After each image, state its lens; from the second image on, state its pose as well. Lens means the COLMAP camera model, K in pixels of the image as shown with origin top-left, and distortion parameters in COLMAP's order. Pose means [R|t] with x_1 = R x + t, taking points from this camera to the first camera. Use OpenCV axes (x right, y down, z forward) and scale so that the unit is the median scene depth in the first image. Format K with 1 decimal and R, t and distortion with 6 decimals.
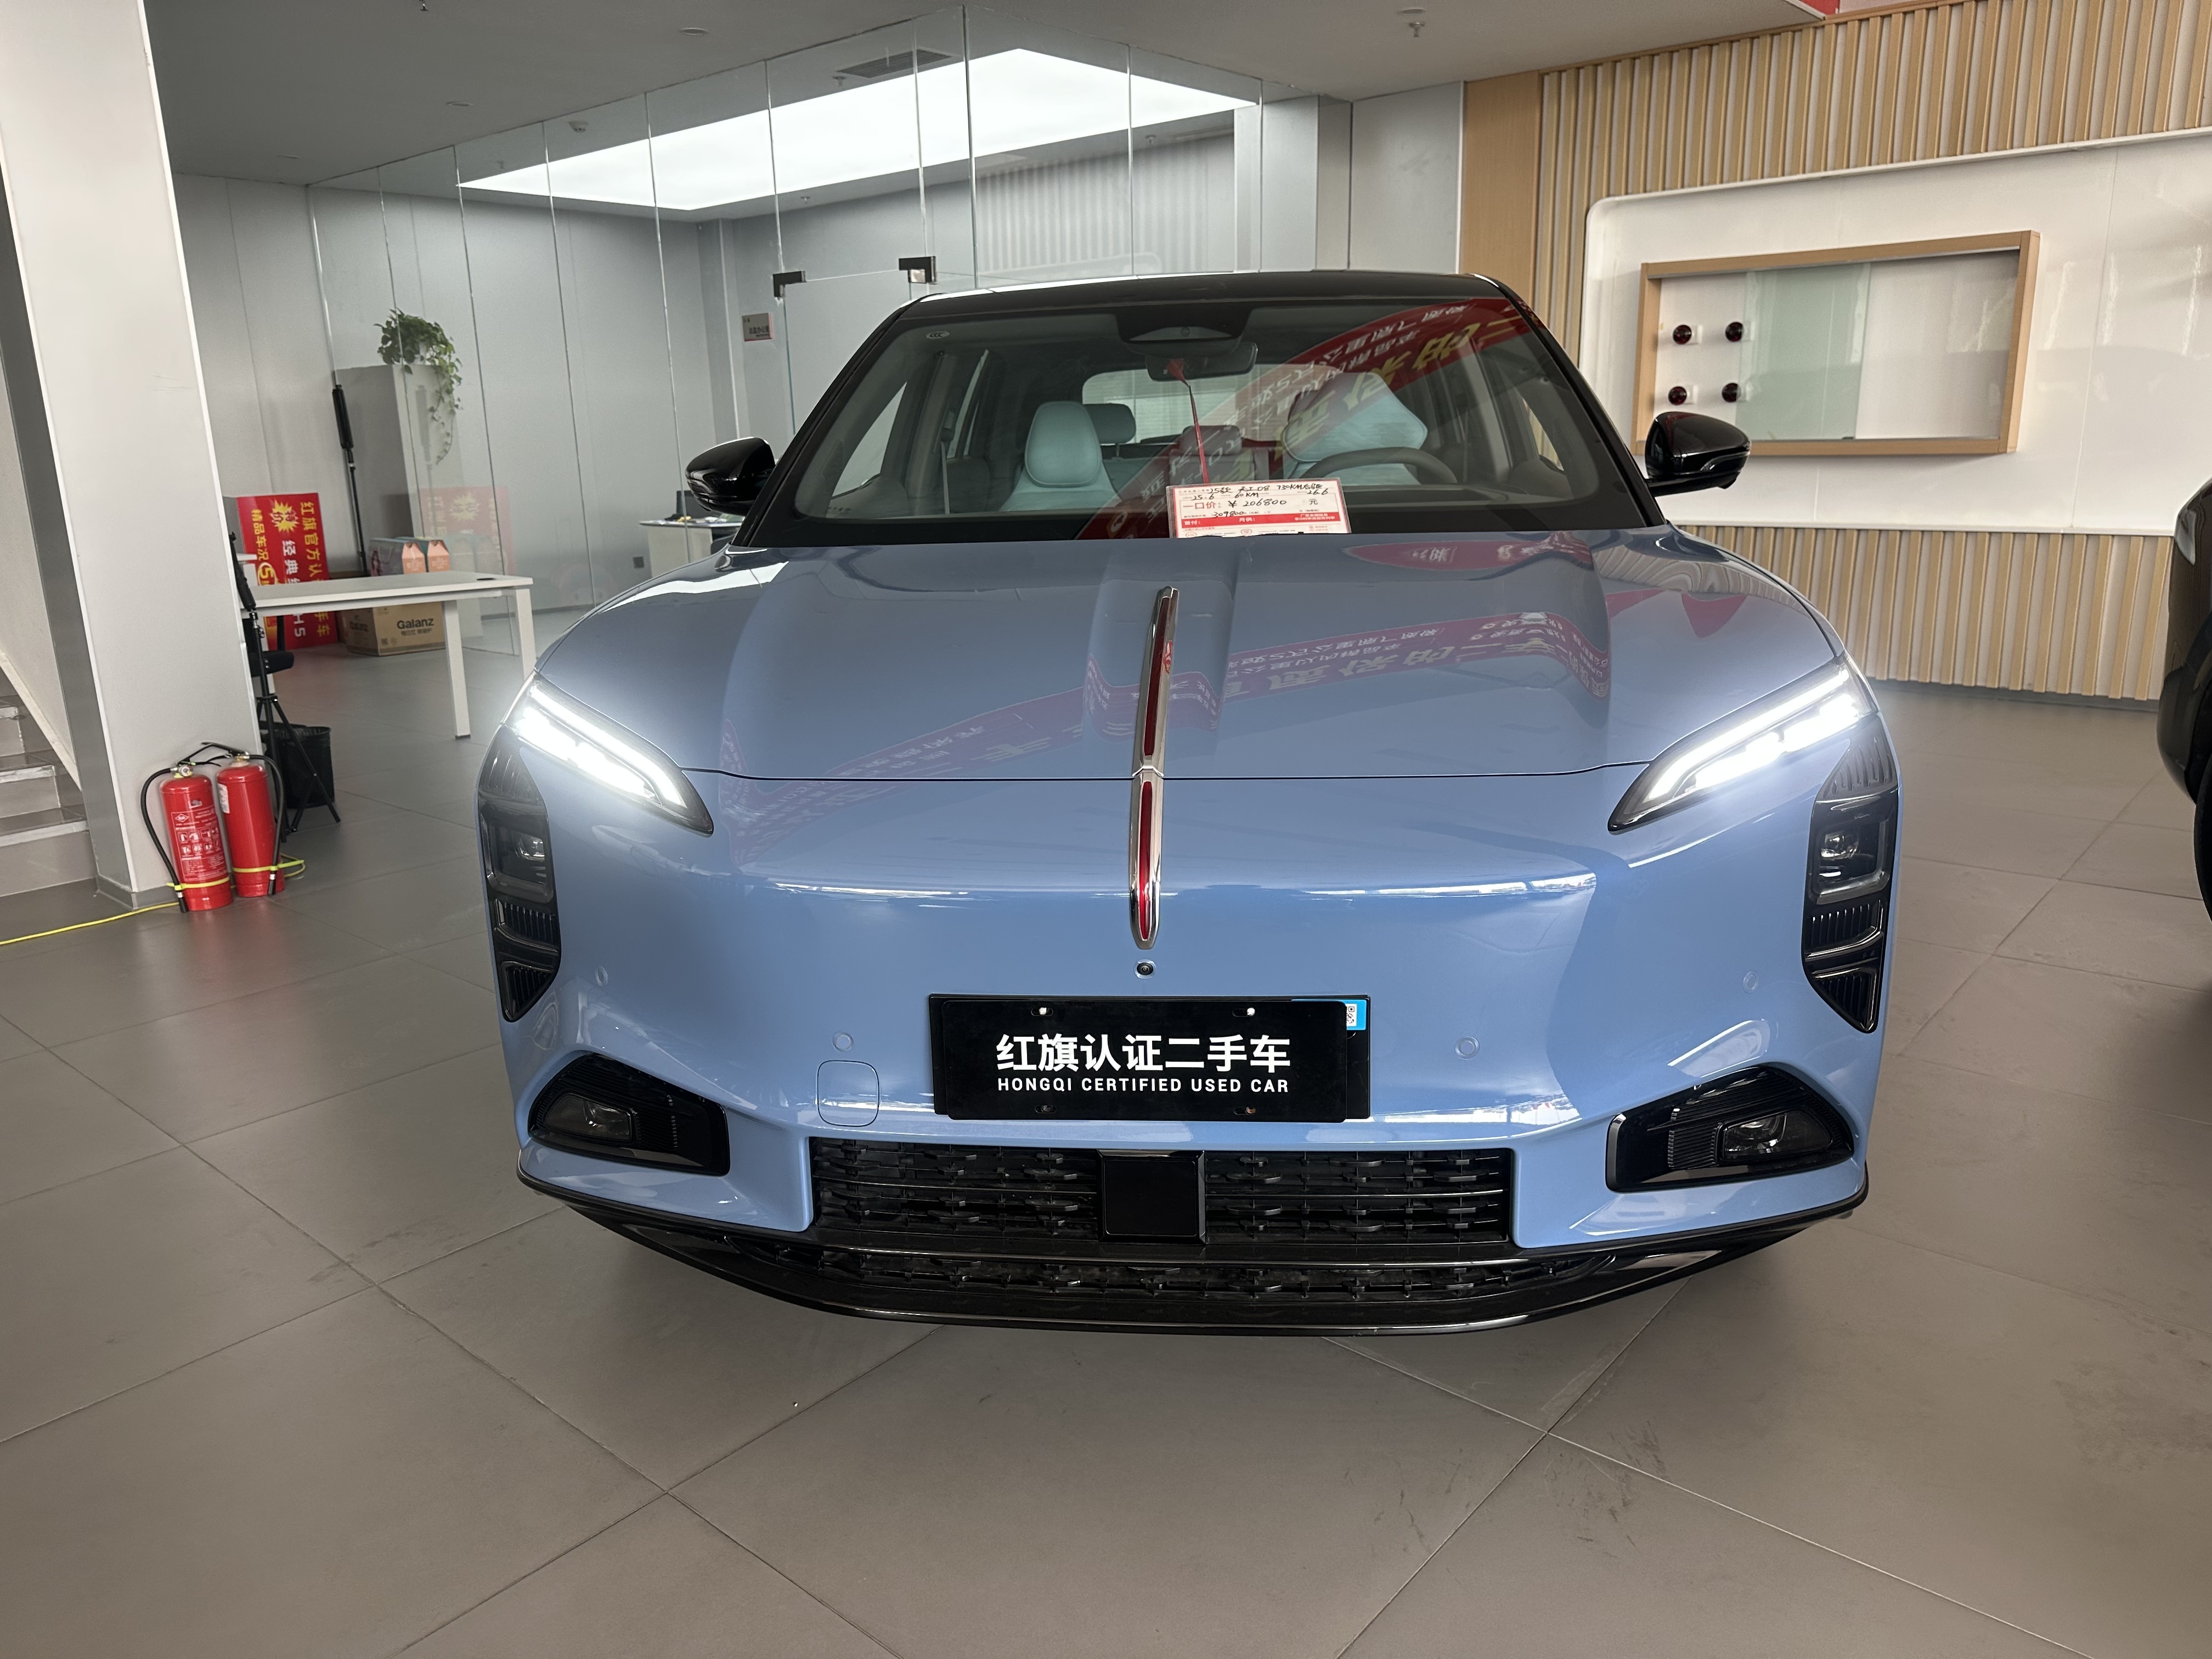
lens RADIAL K [[1563.2, 0, 1105.1], [0, 1563.2, 823.7], [0, 0, 1]] dist [0.083415, -0.153963]
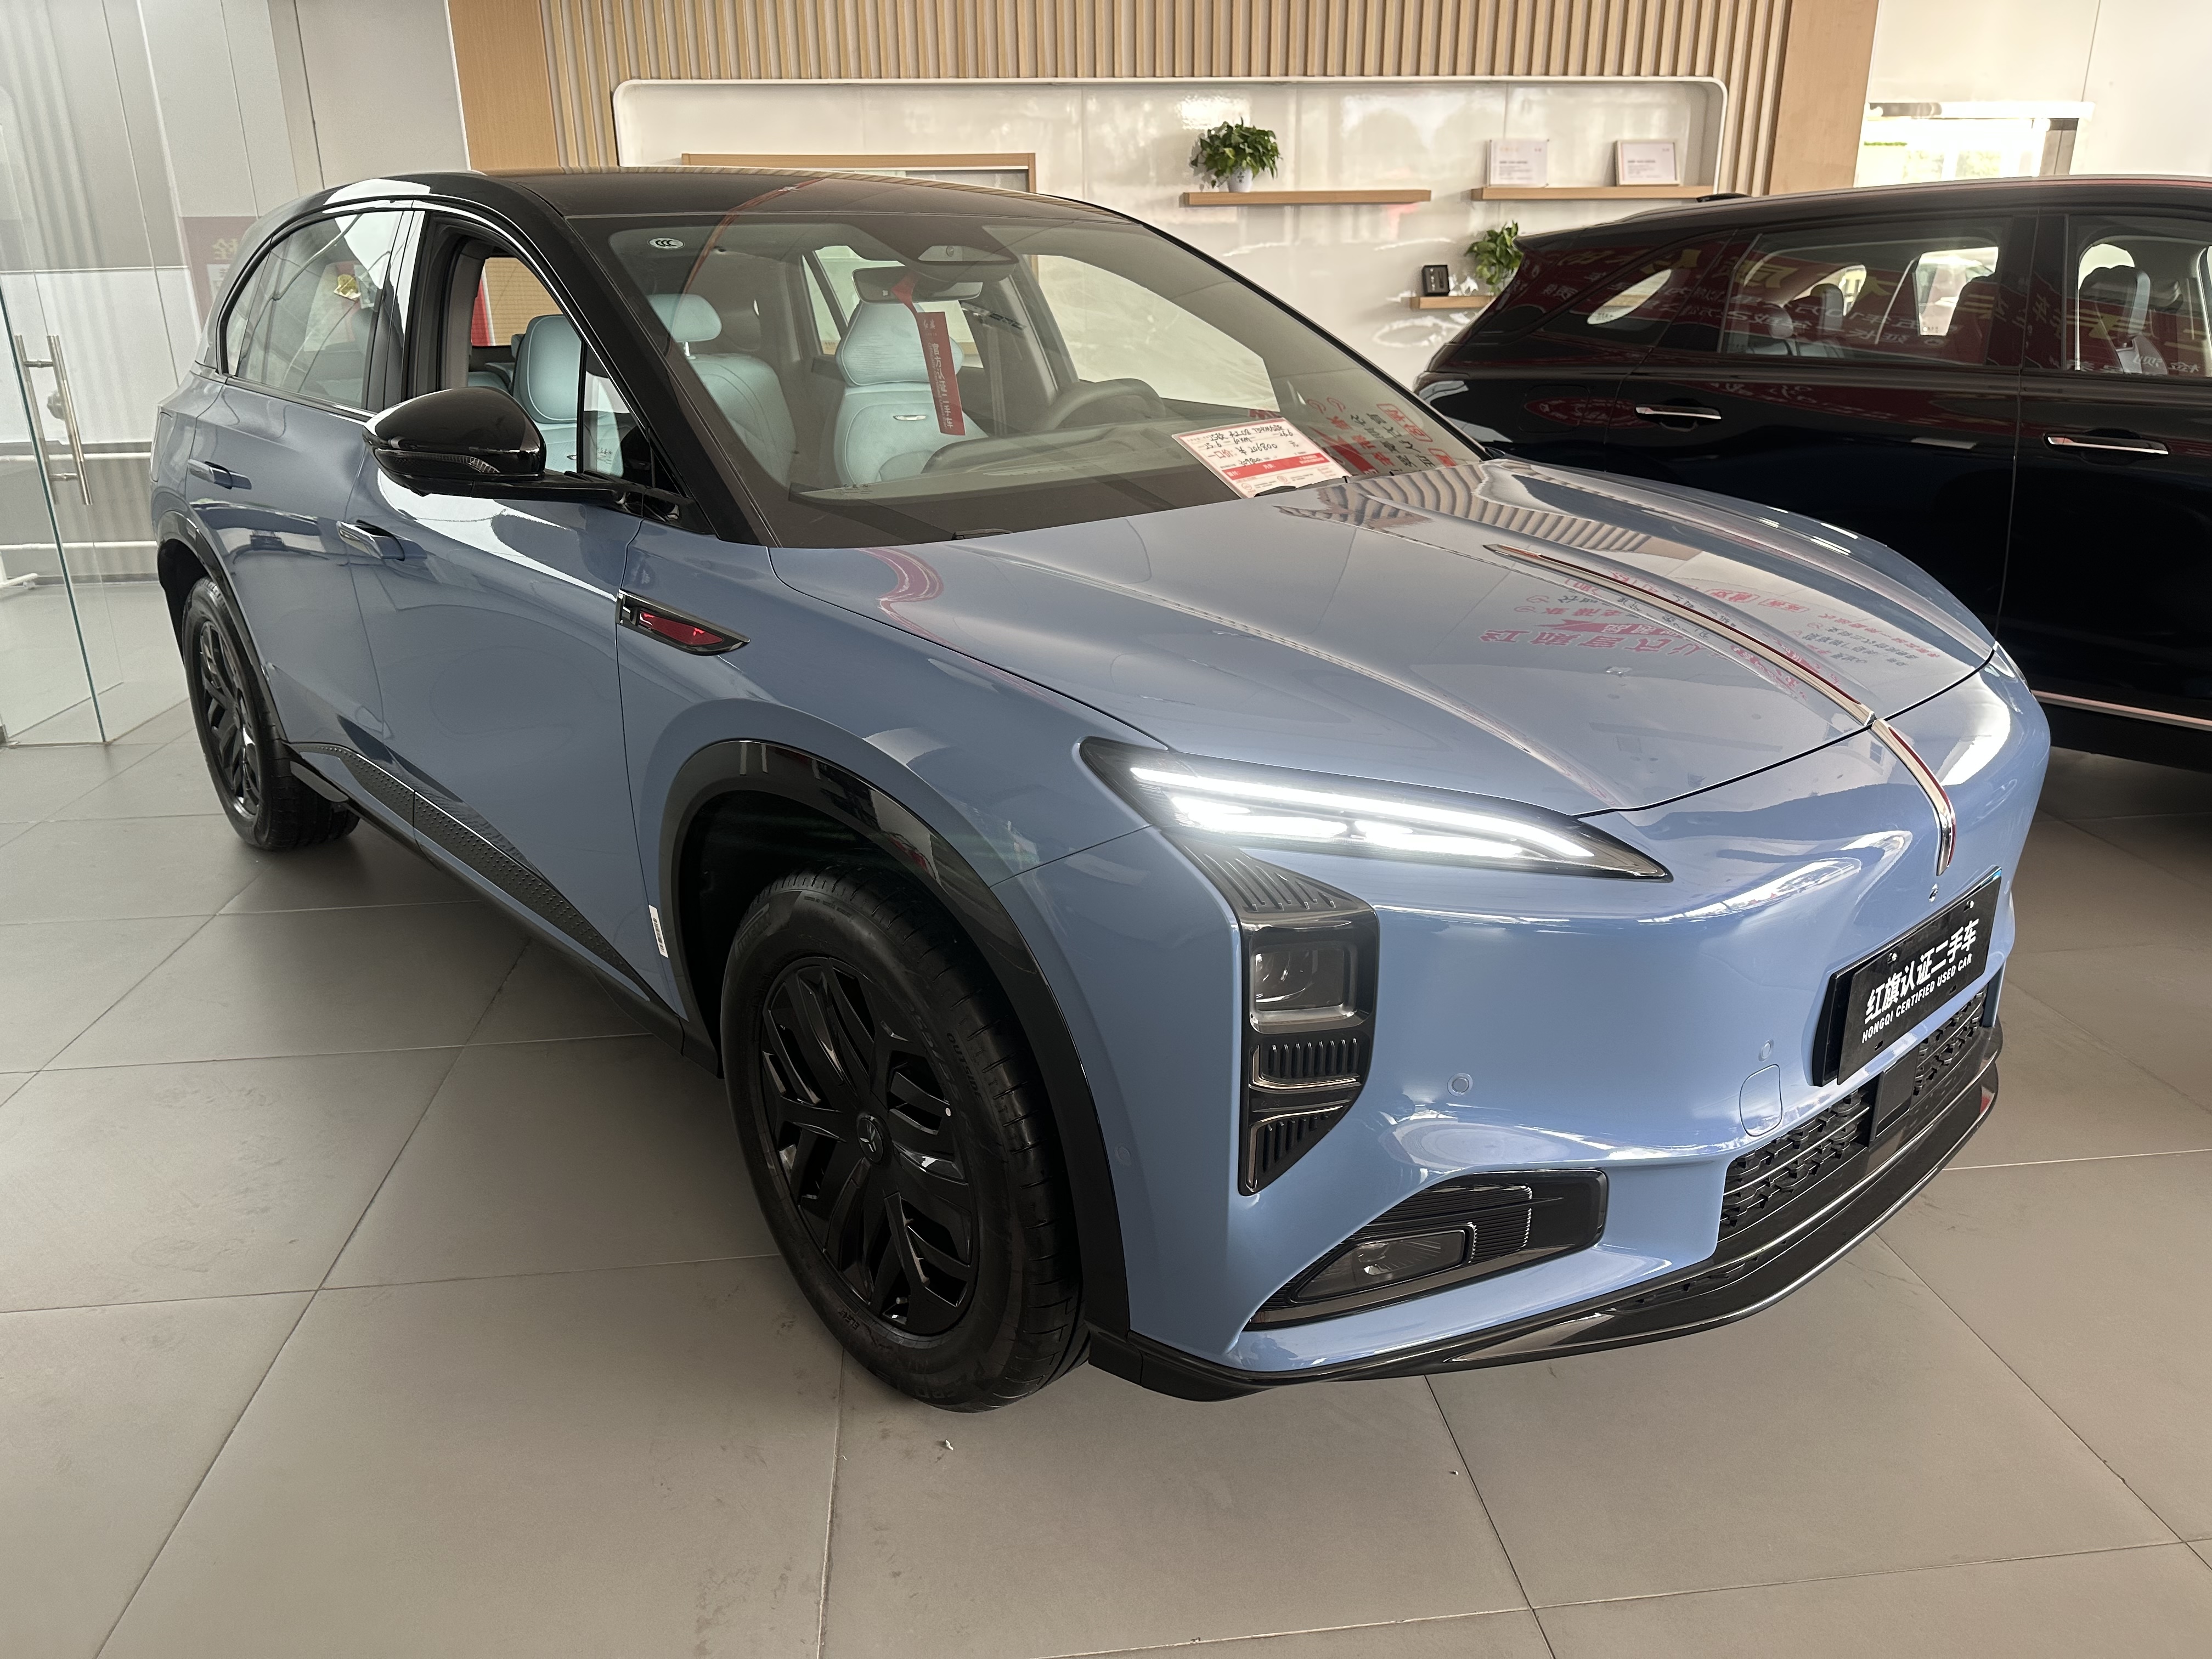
lens RADIAL K [[1563.2, 0, 1105.1], [0, 1563.2, 823.7], [0, 0, 1]] dist [0.083415, -0.153963]
pose [[0.676677, -0.222488, 0.701860, -1.090352], [0.168985, 0.974735, 0.146067, -0.210237], [-0.716626, 0.019763, 0.697178, 0.591051]]
